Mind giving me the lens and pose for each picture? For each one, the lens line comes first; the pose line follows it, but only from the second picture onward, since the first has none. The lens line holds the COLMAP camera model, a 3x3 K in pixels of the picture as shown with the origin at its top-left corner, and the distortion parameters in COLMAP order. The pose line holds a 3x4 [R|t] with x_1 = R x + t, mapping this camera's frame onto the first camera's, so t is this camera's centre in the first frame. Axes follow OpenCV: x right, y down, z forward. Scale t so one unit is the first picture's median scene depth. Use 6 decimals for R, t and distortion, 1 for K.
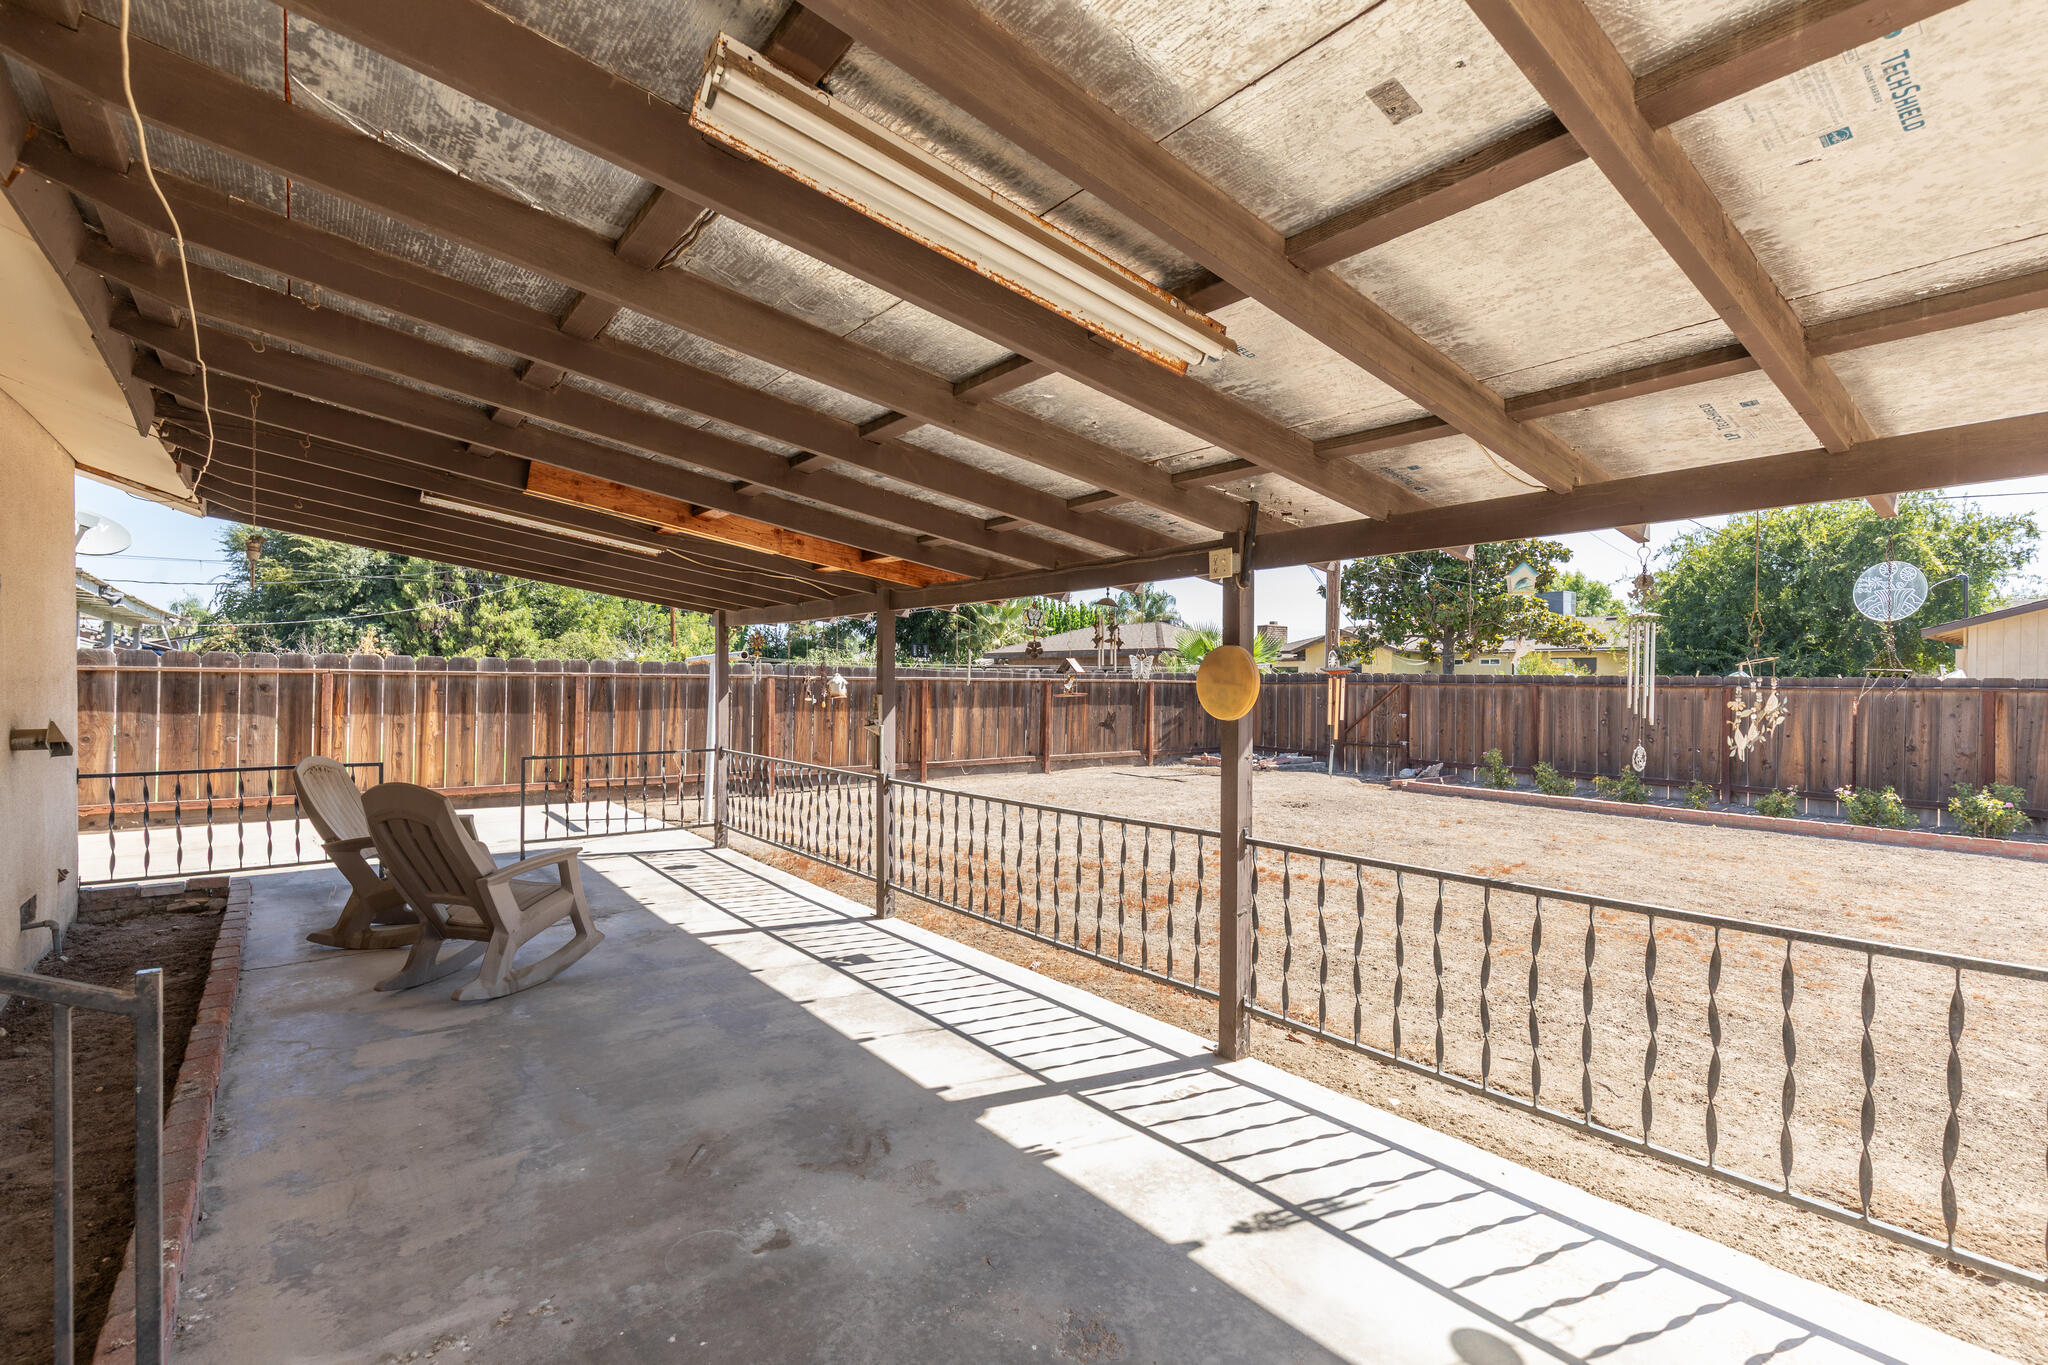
lens RADIAL K [[916.7, 0, 1032.4], [0, 916.7, 682.9], [0, 0, 1]] dist [0.000800, 0.000054]
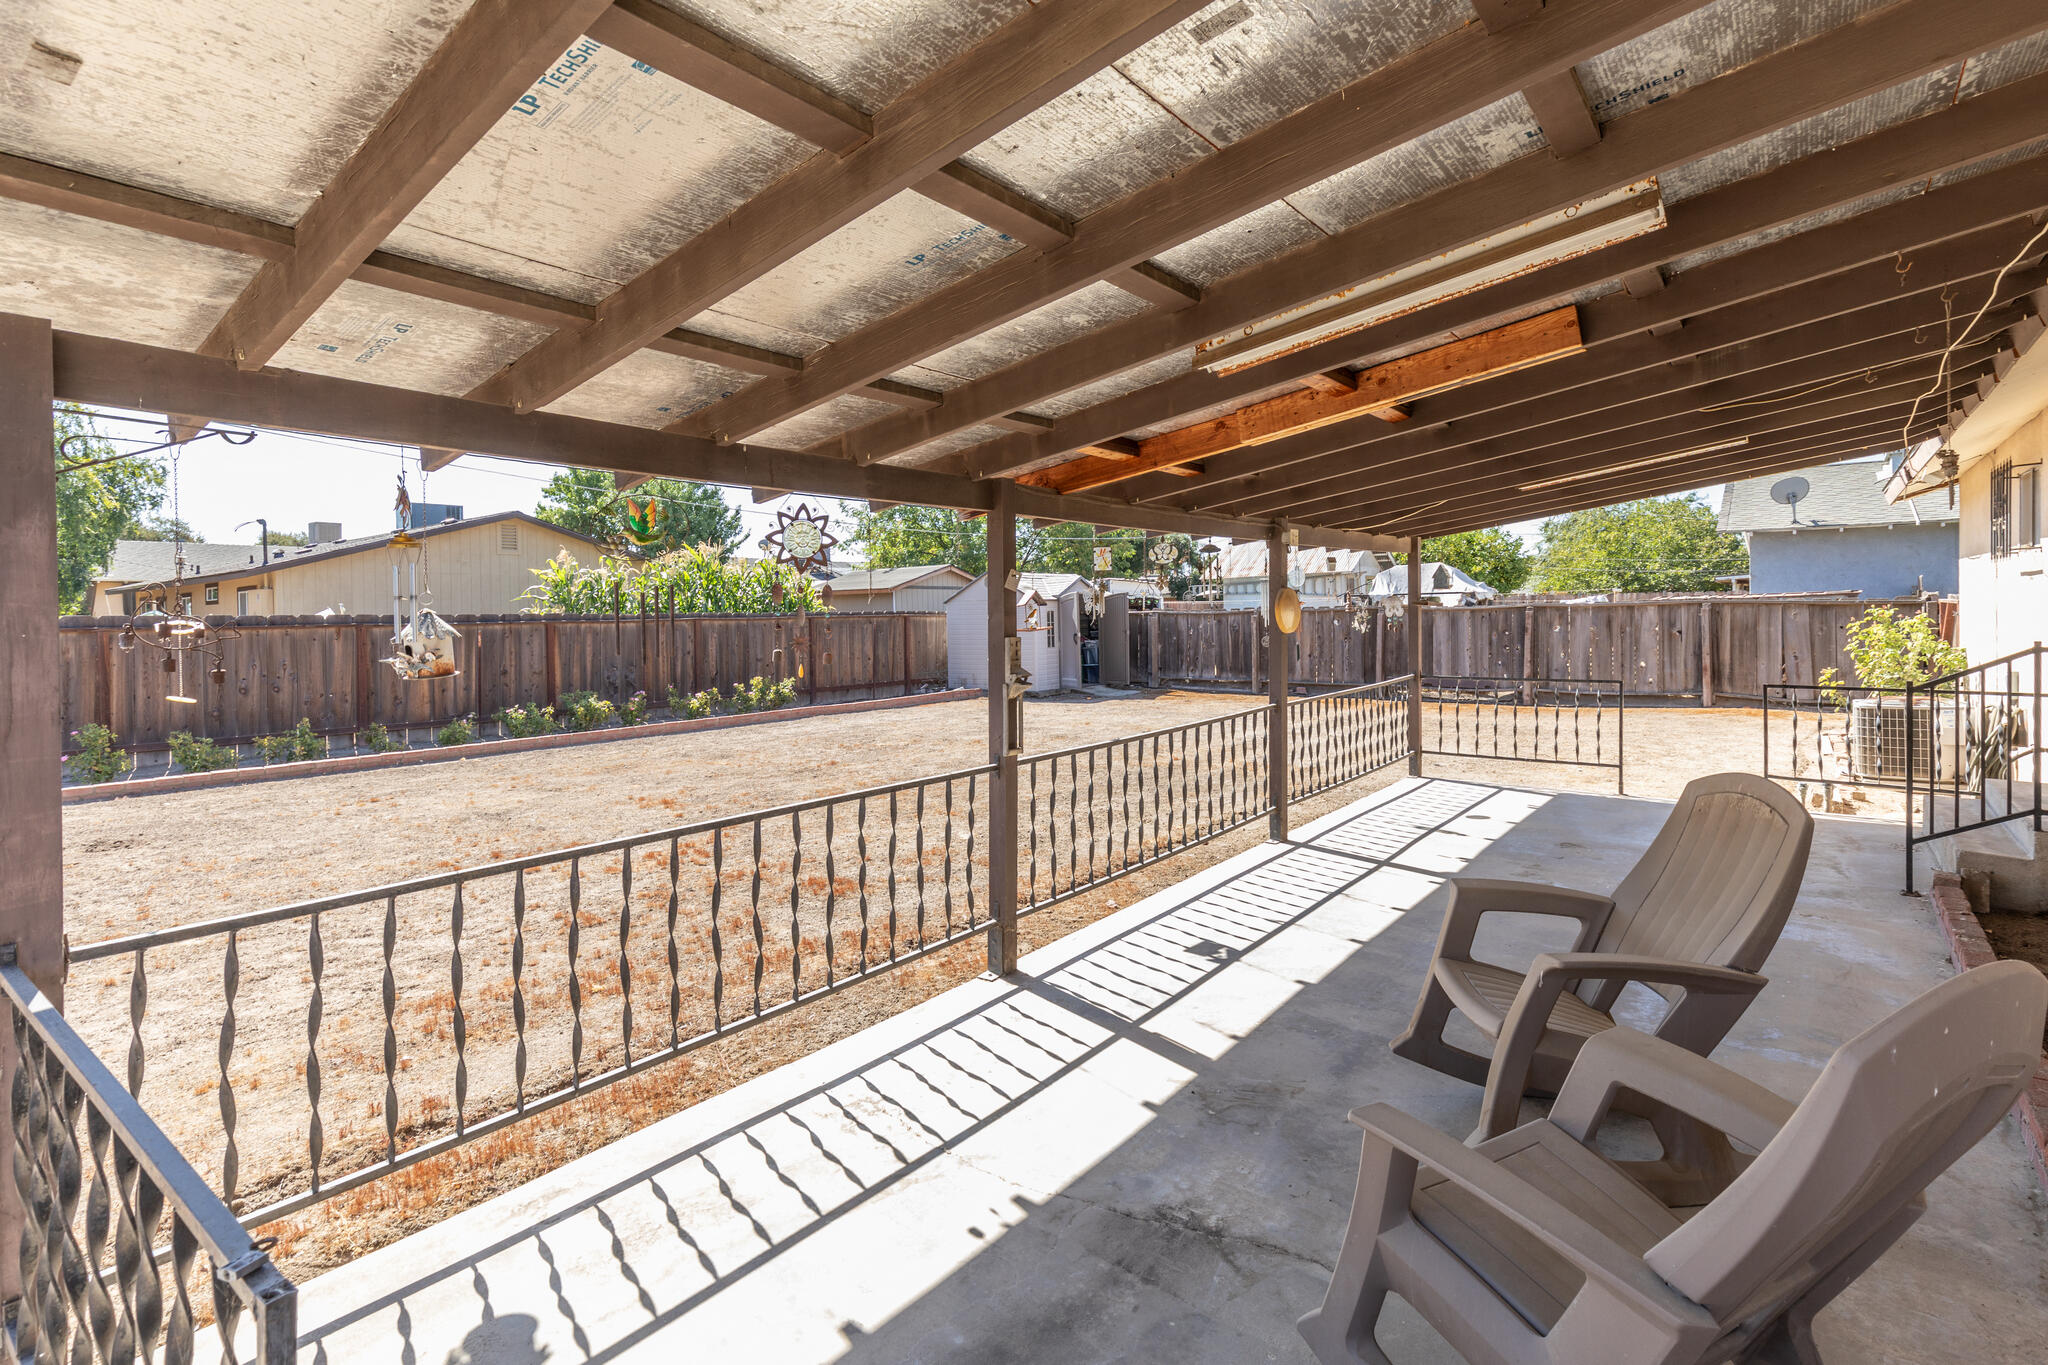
lens RADIAL K [[972.6, 0, 1028.6], [0, 972.6, 618.5], [0, 0, 1]] dist [-0.000059, 0.000135]
pose [[-0.228404, -0.010238, 0.973513, -0.489086], [0.015748, 0.999775, 0.014209, -0.008194], [-0.973439, 0.018577, -0.228192, 0.649828]]
